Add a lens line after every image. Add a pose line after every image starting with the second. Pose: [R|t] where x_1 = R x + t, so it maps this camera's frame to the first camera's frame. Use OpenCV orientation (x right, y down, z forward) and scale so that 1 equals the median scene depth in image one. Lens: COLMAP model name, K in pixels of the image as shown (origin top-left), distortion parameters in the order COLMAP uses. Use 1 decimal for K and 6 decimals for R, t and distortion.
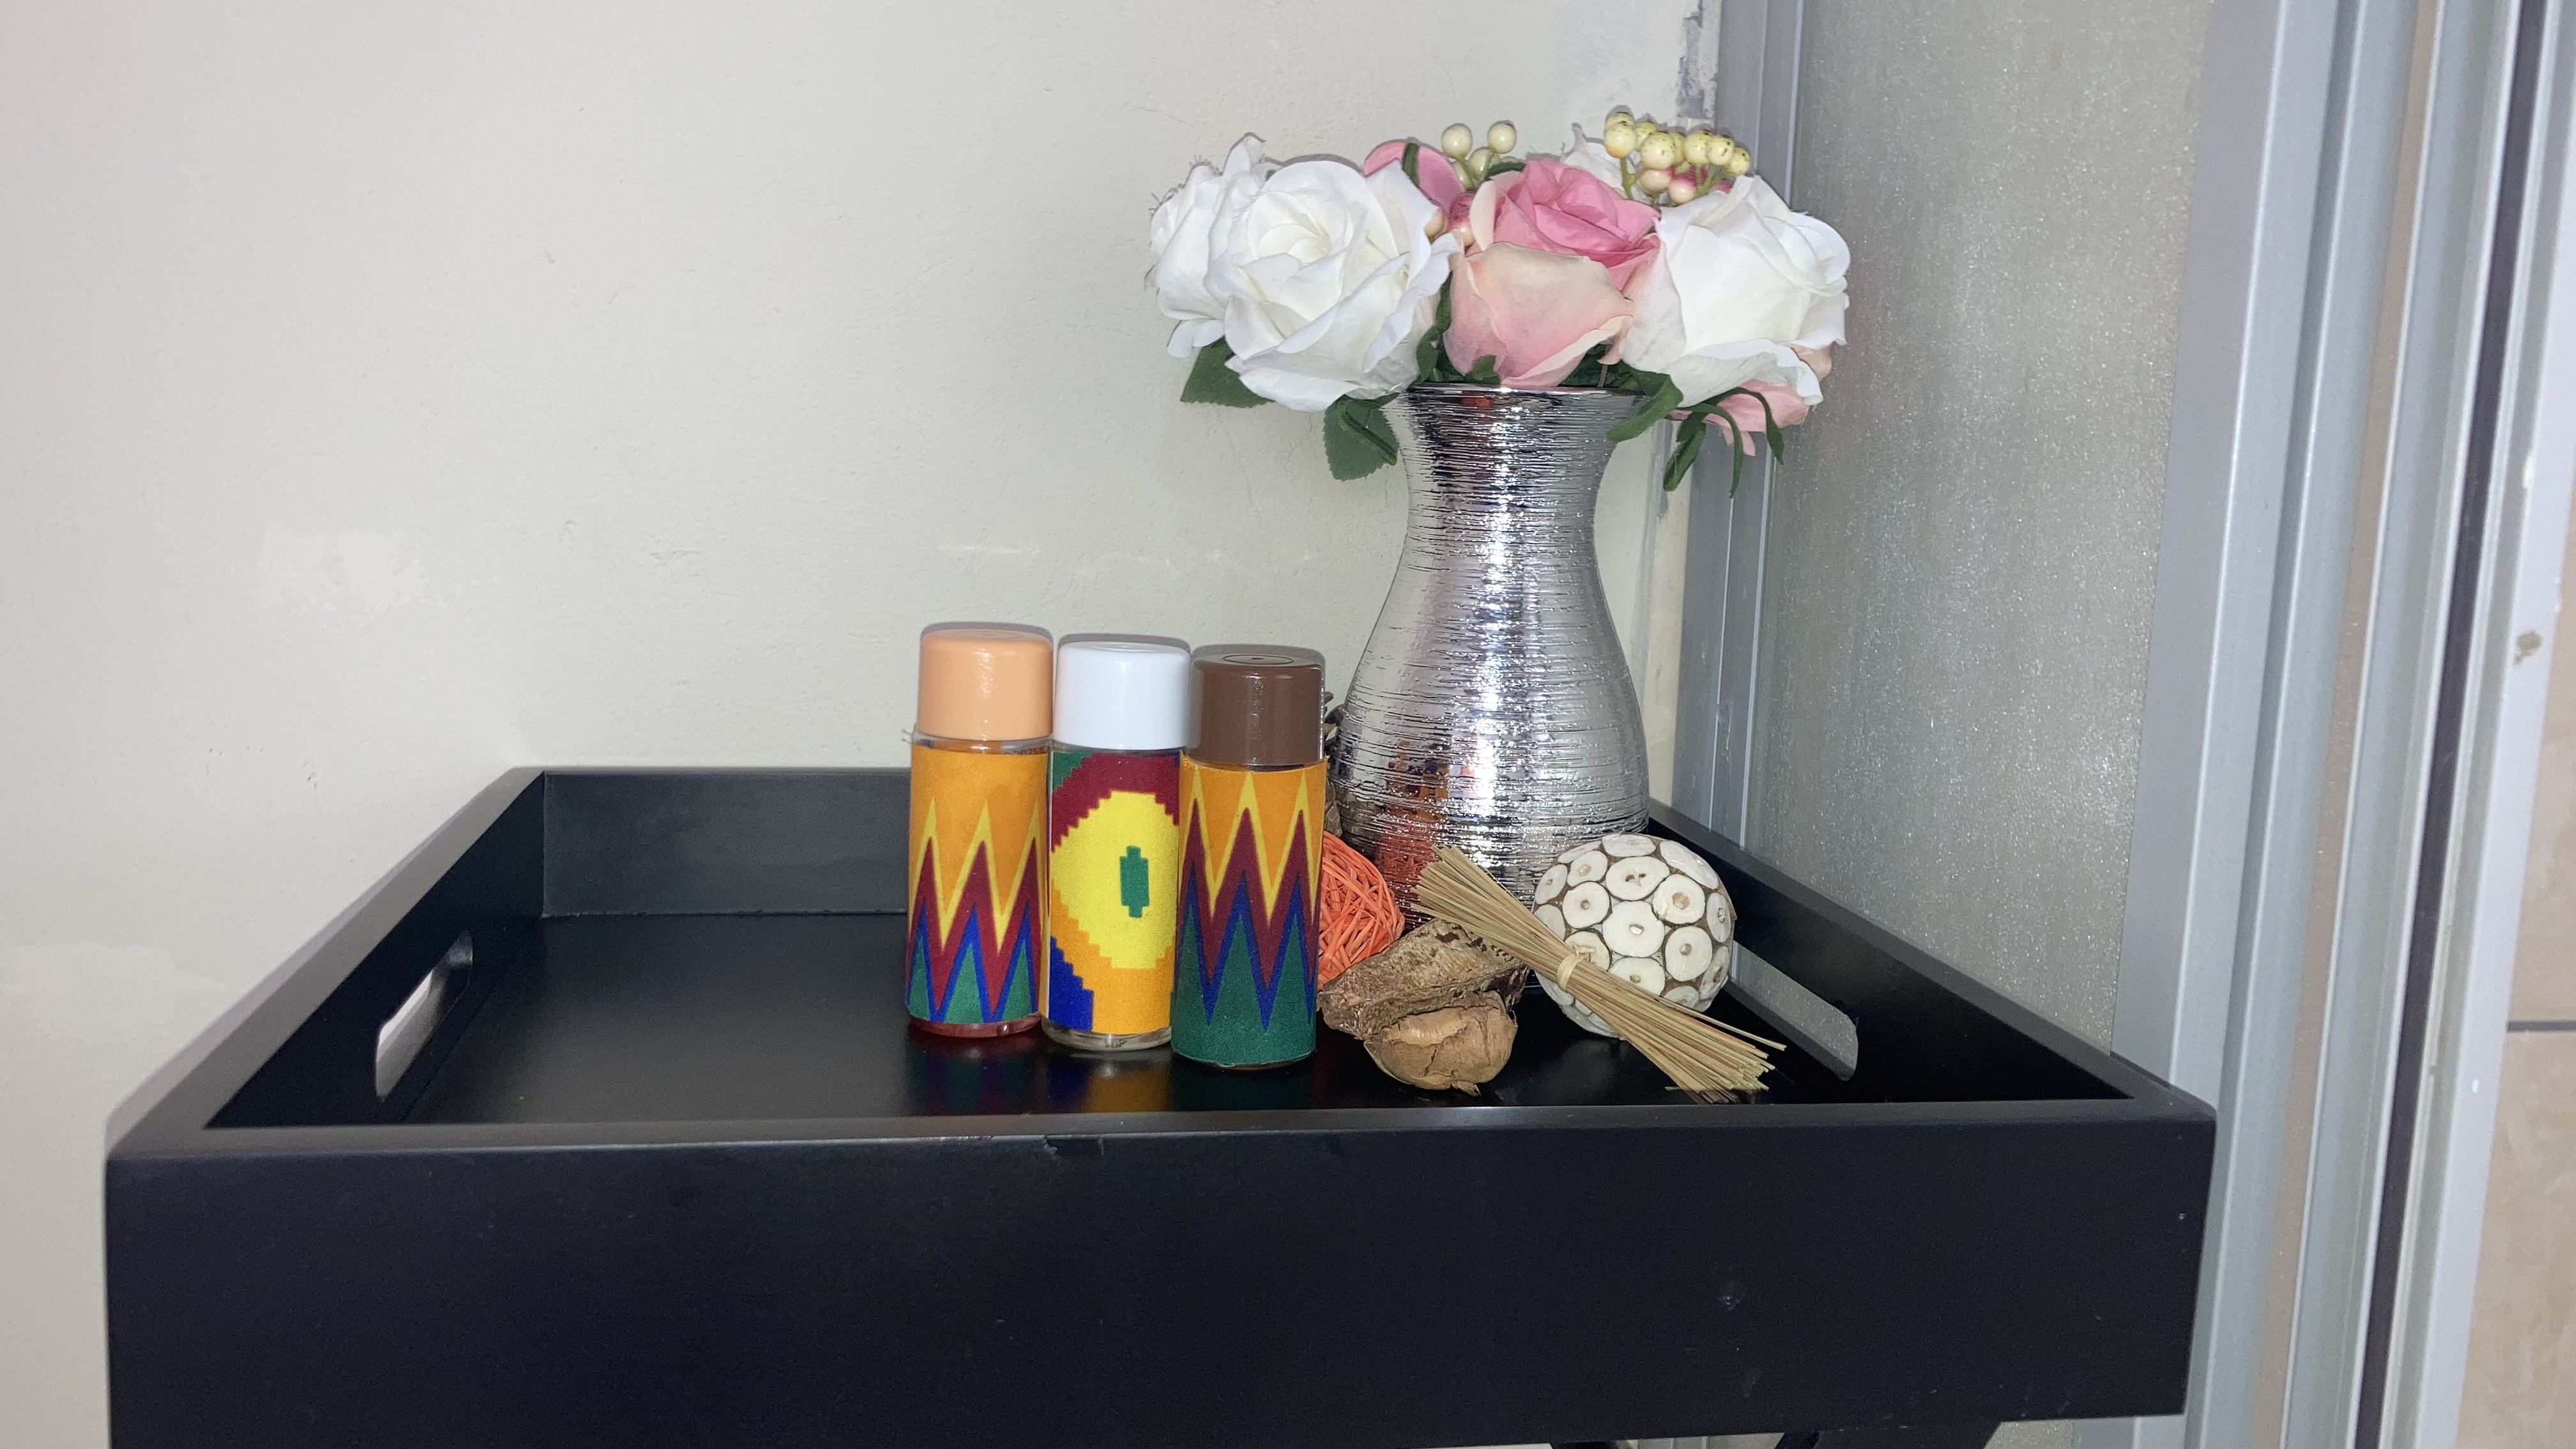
lens RADIAL K [[2079.4, 0, 1288.0], [0, 2079.4, 724.5], [0, 0, 1]] dist [0.010153, 0.001718]
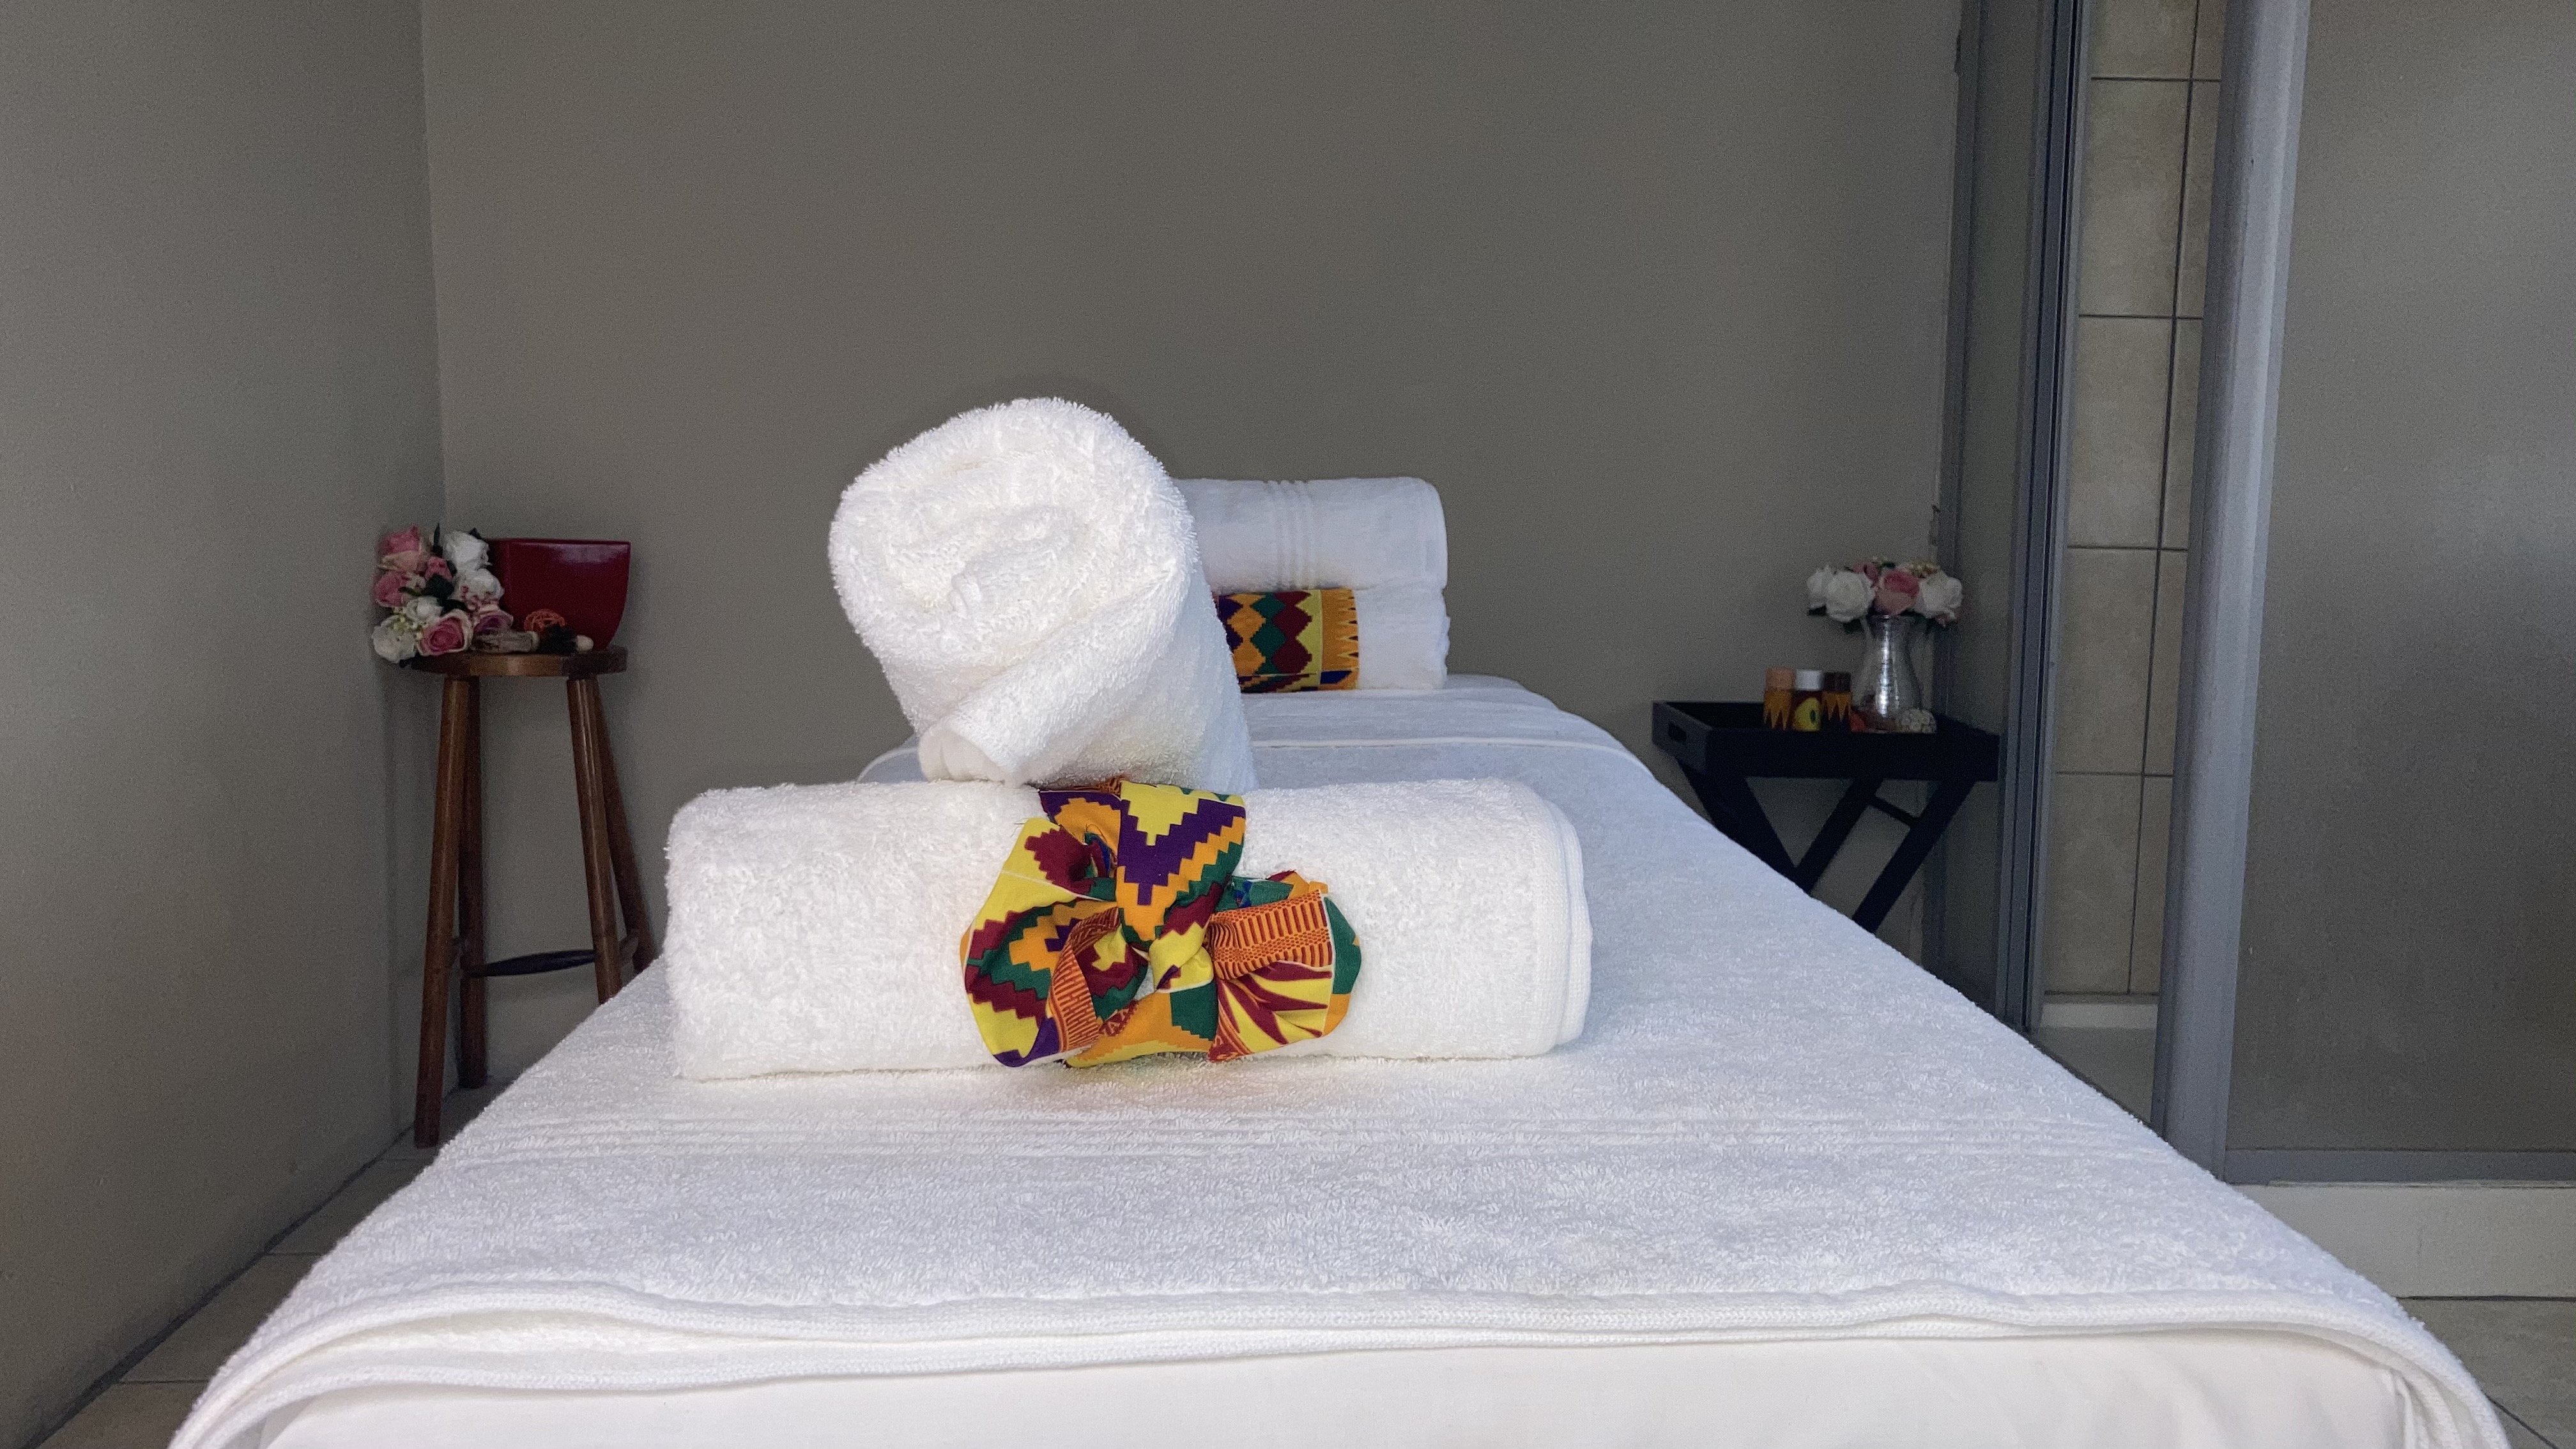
lens RADIAL K [[2079.4, 0, 1288.0], [0, 2079.4, 724.5], [0, 0, 1]] dist [0.010153, 0.001718]
pose [[0.983732, -0.003904, -0.179600, -0.394084], [-0.004543, 0.998903, -0.046597, 0.317392], [0.179585, 0.046655, 0.982636, -3.953621]]
